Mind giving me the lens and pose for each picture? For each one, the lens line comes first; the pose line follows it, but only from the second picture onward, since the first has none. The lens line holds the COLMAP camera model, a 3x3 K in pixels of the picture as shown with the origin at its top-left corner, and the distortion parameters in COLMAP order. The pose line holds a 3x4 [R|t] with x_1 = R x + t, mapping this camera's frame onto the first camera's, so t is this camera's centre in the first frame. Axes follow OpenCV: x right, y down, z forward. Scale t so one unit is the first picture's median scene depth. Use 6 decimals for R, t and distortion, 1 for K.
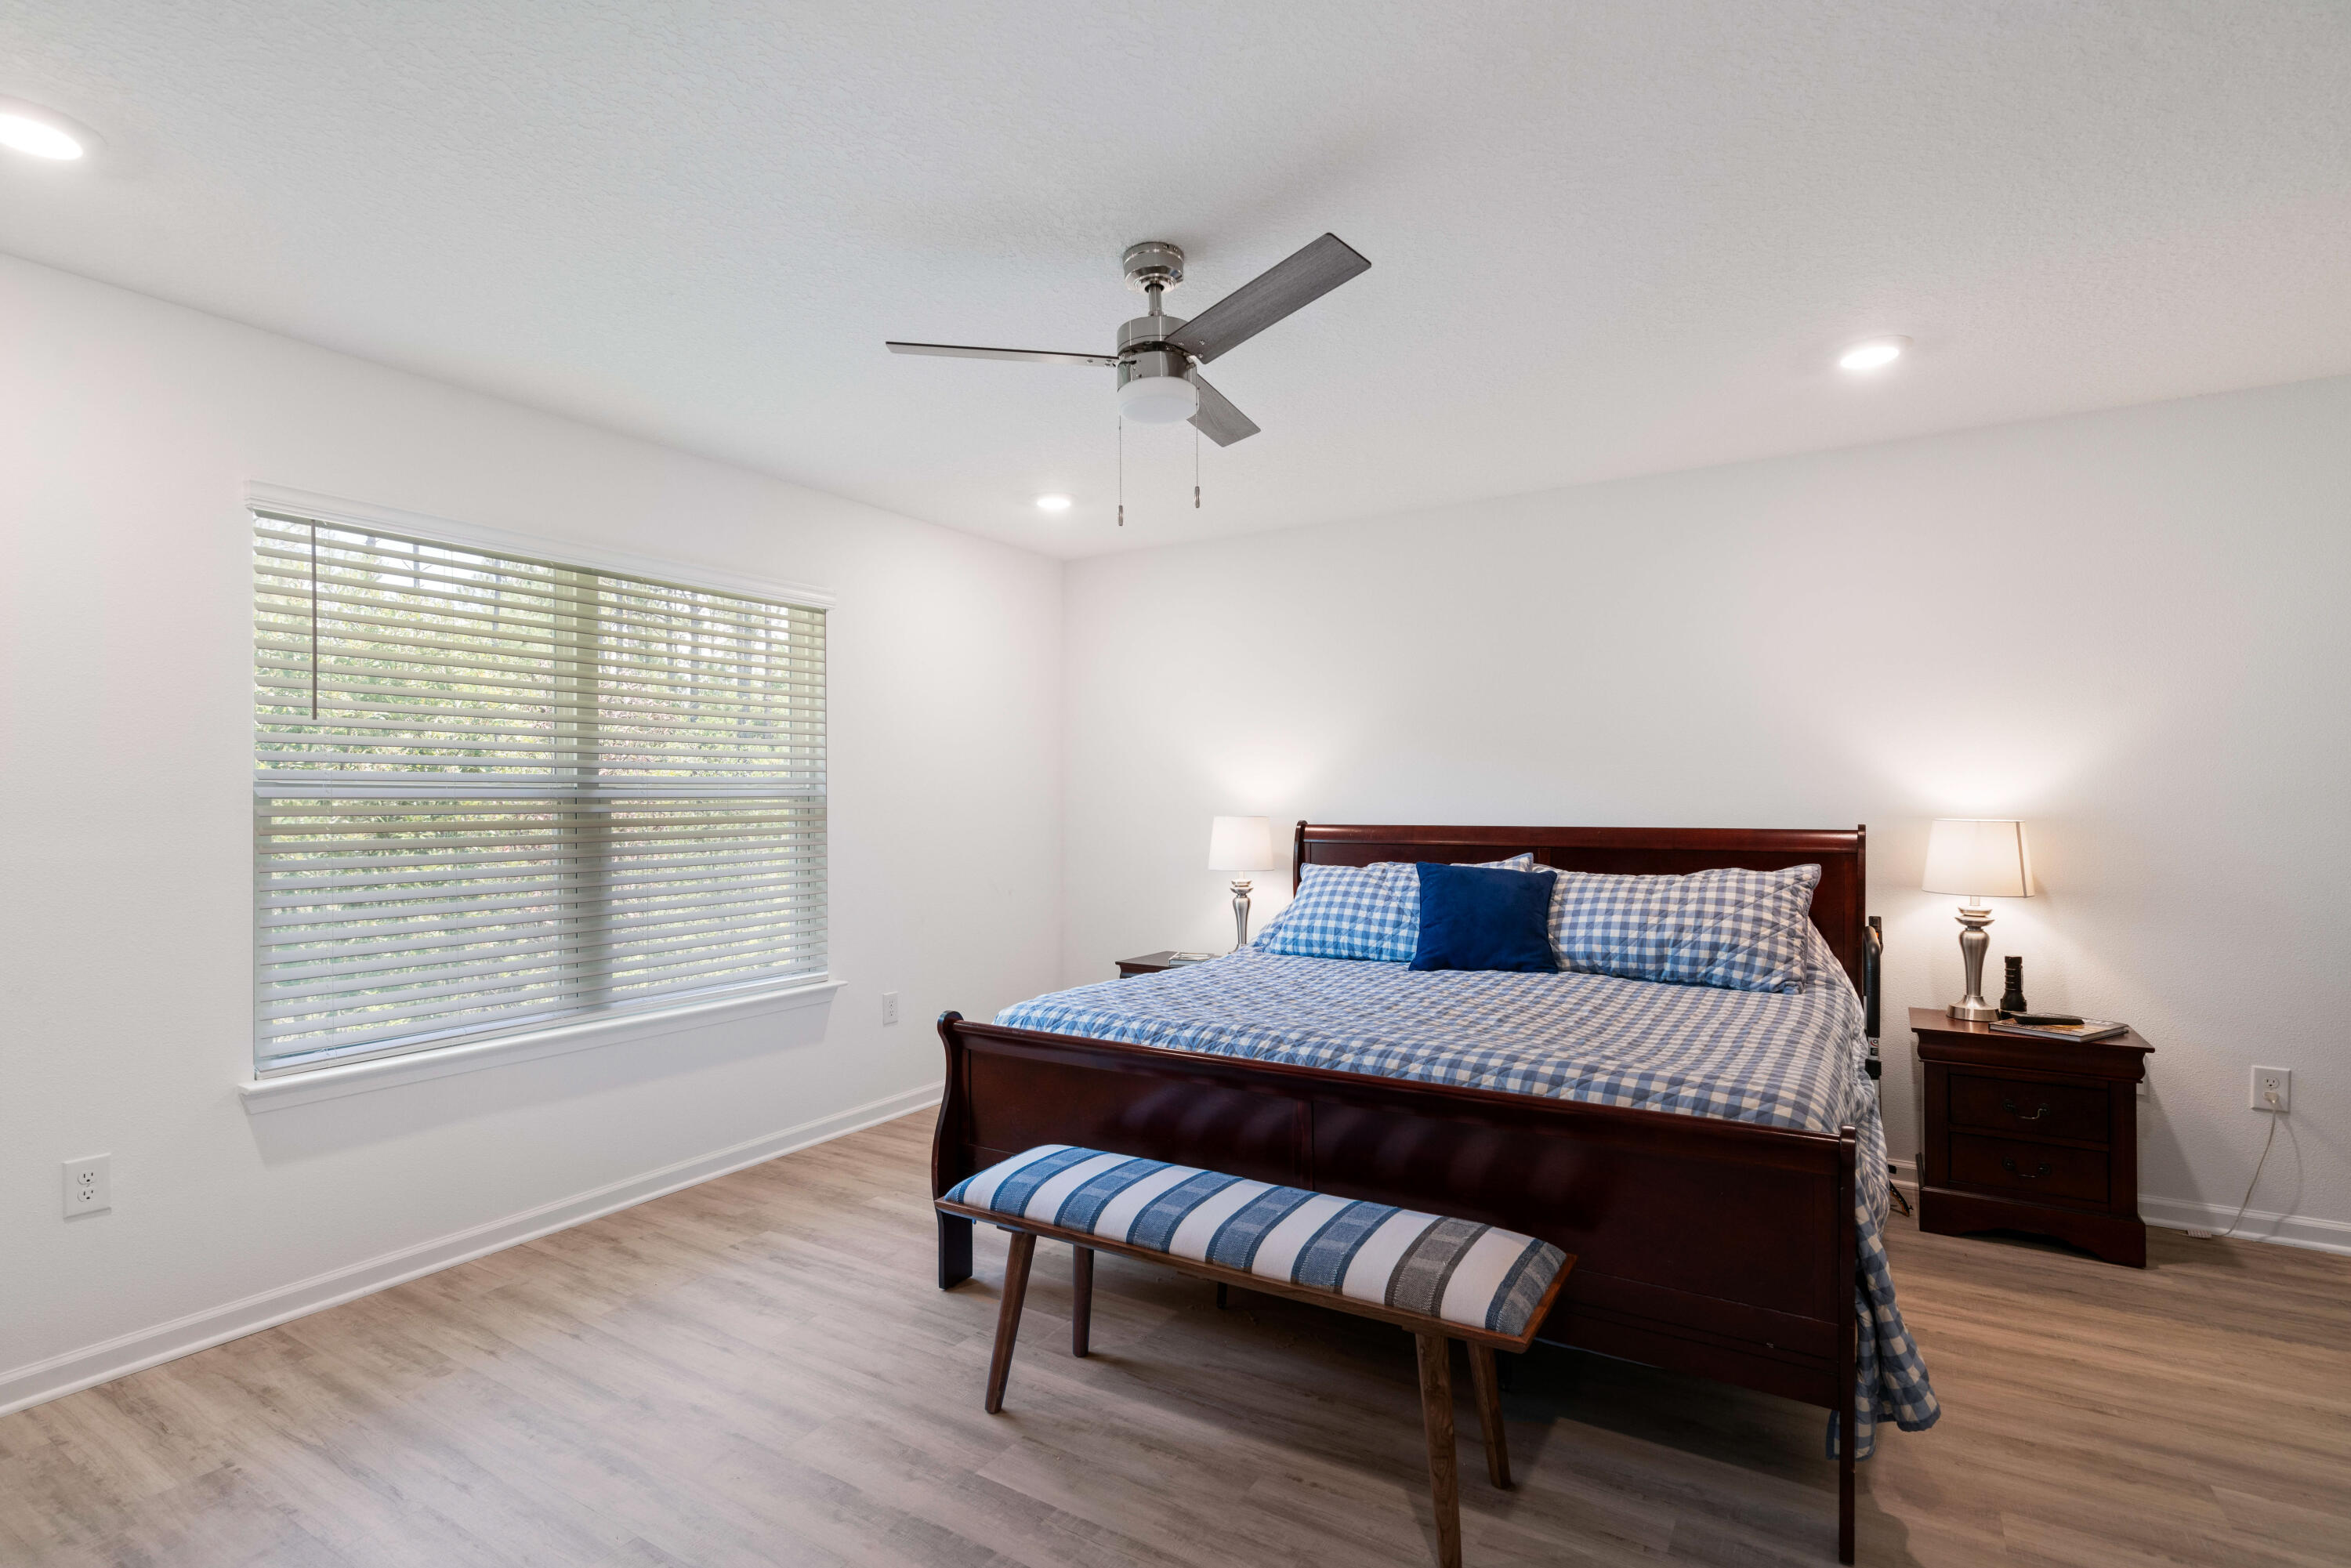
lens RADIAL K [[1126.8, 0, 1192.1], [0, 1126.8, 790.4], [0, 0, 1]] dist [0.001904, 0.002259]
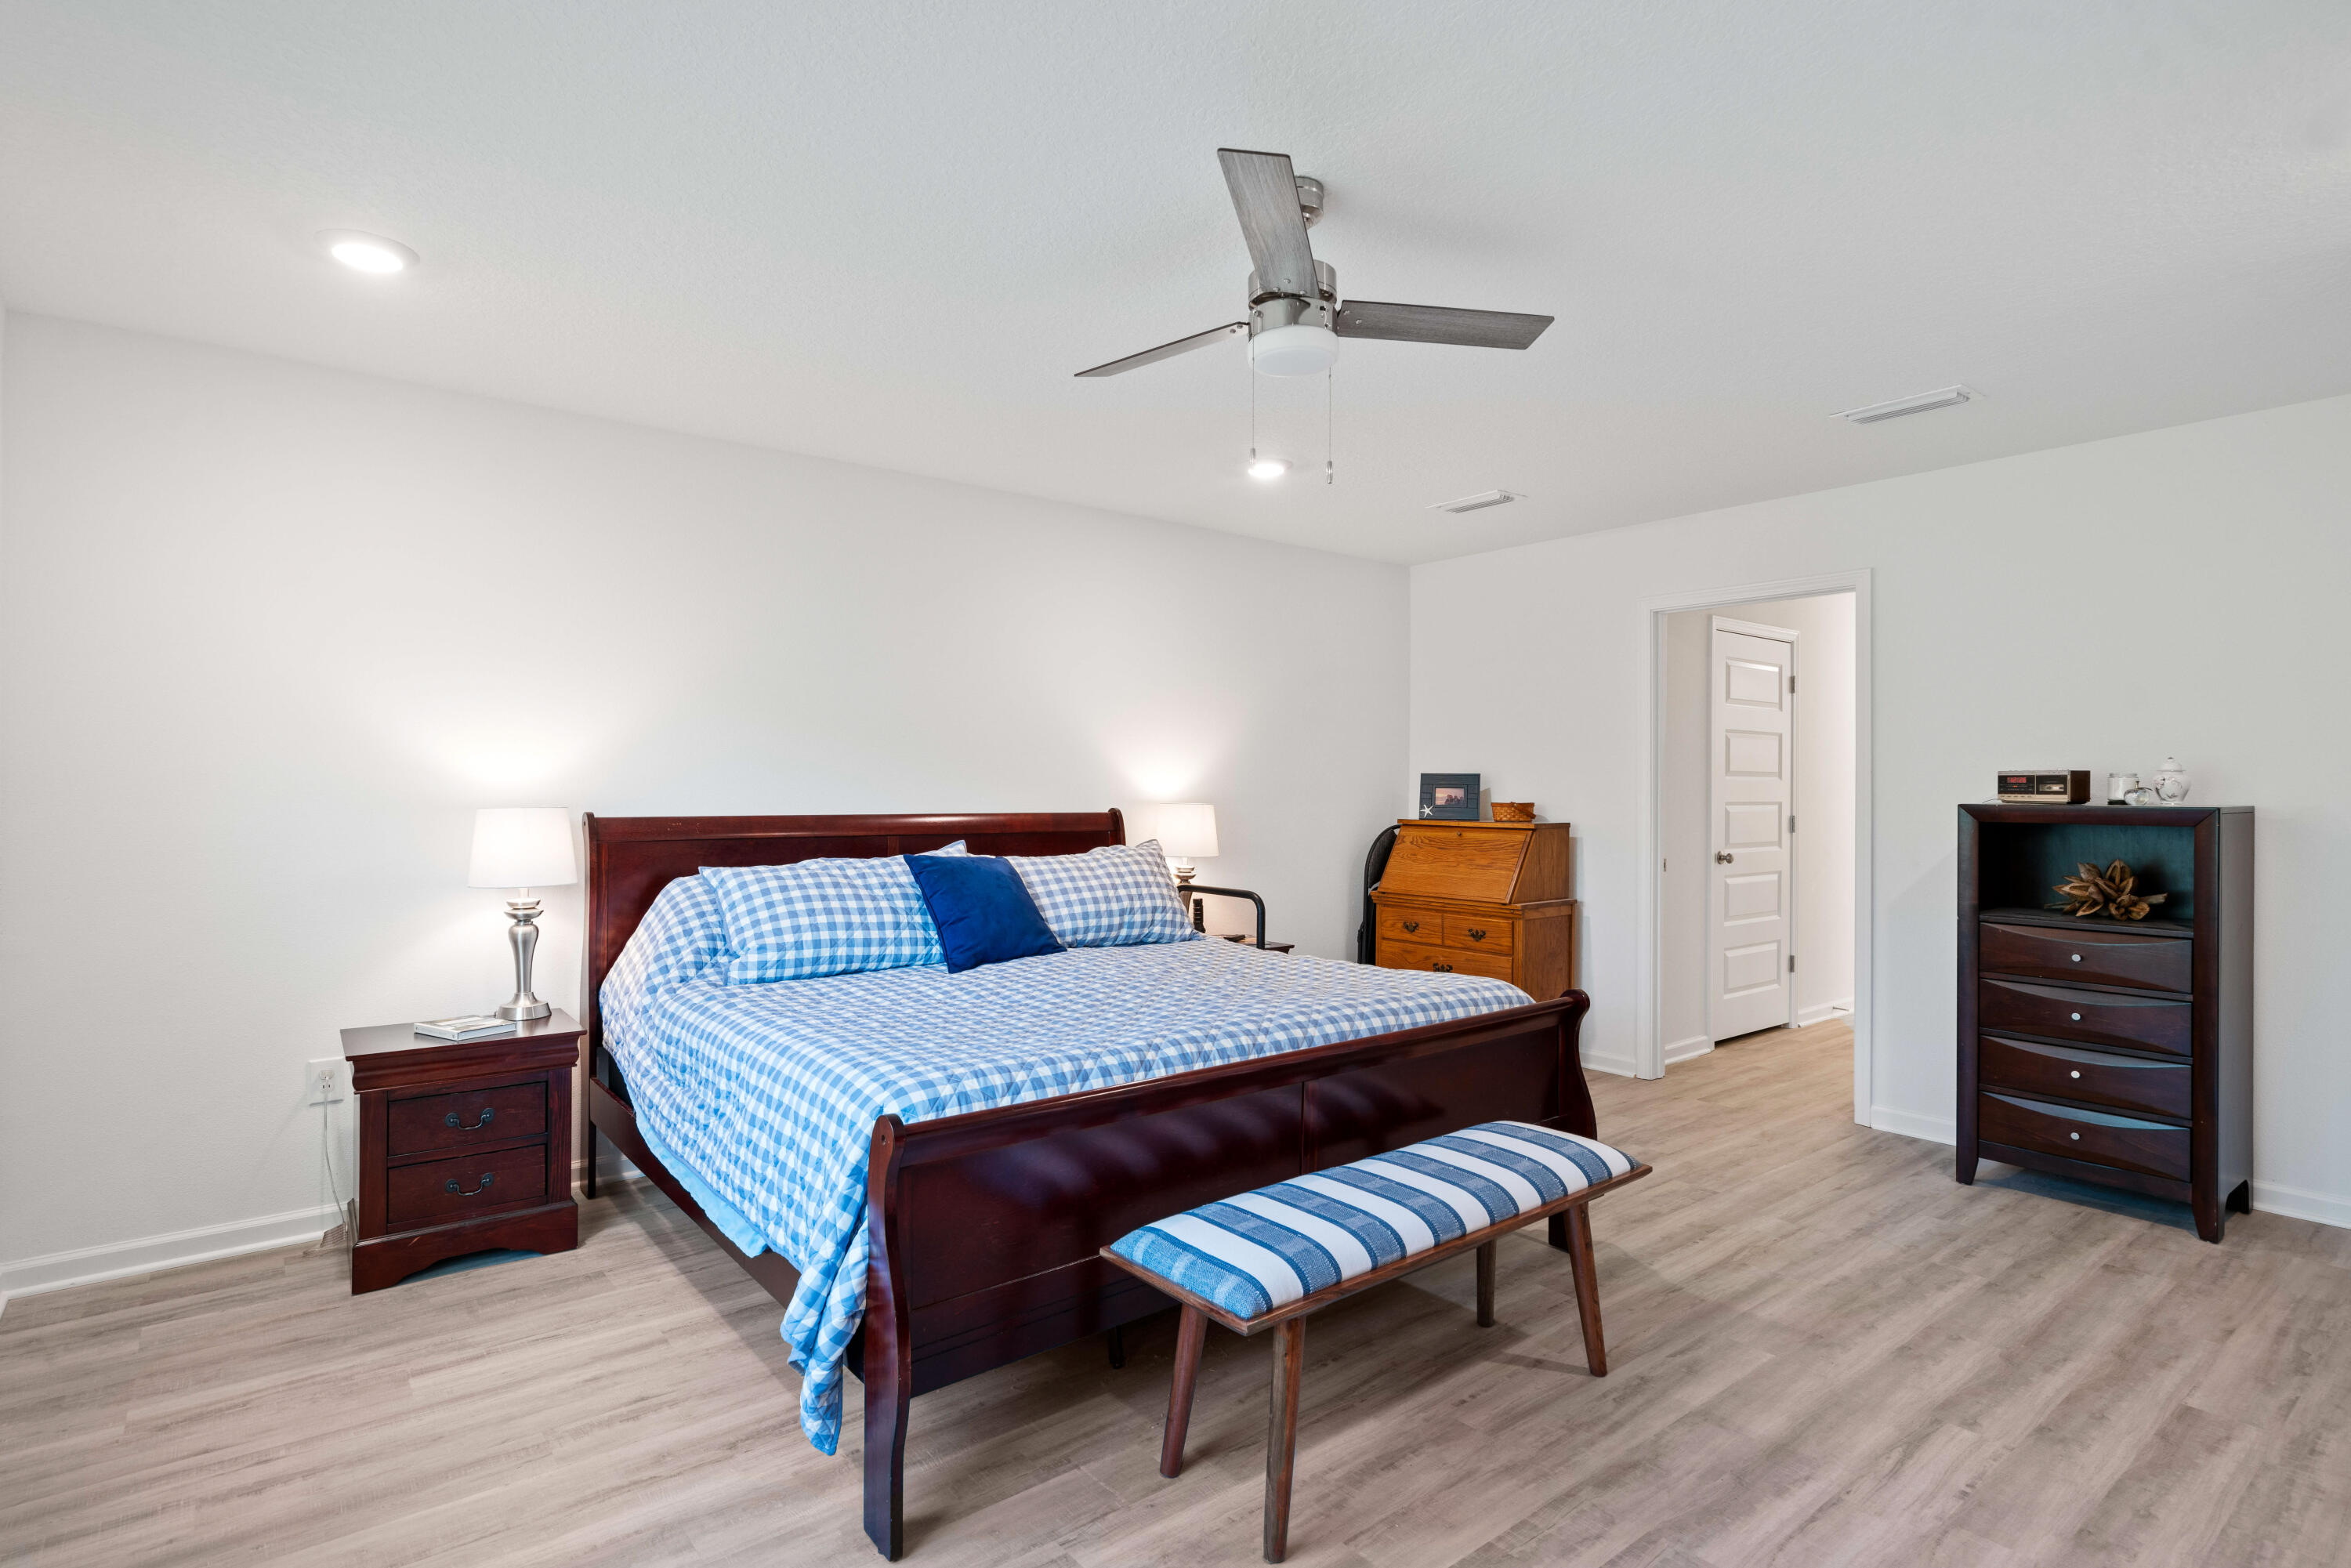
lens RADIAL K [[1126.8, 0, 1176.8], [0, 1126.8, 801.4], [0, 0, 1]] dist [0.001904, 0.002259]
pose [[0.357162, 0.000562, 0.934042, -0.607875], [-0.009559, 0.999950, 0.003053, 0.018488], [-0.933994, -0.010019, 0.357149, 0.520611]]
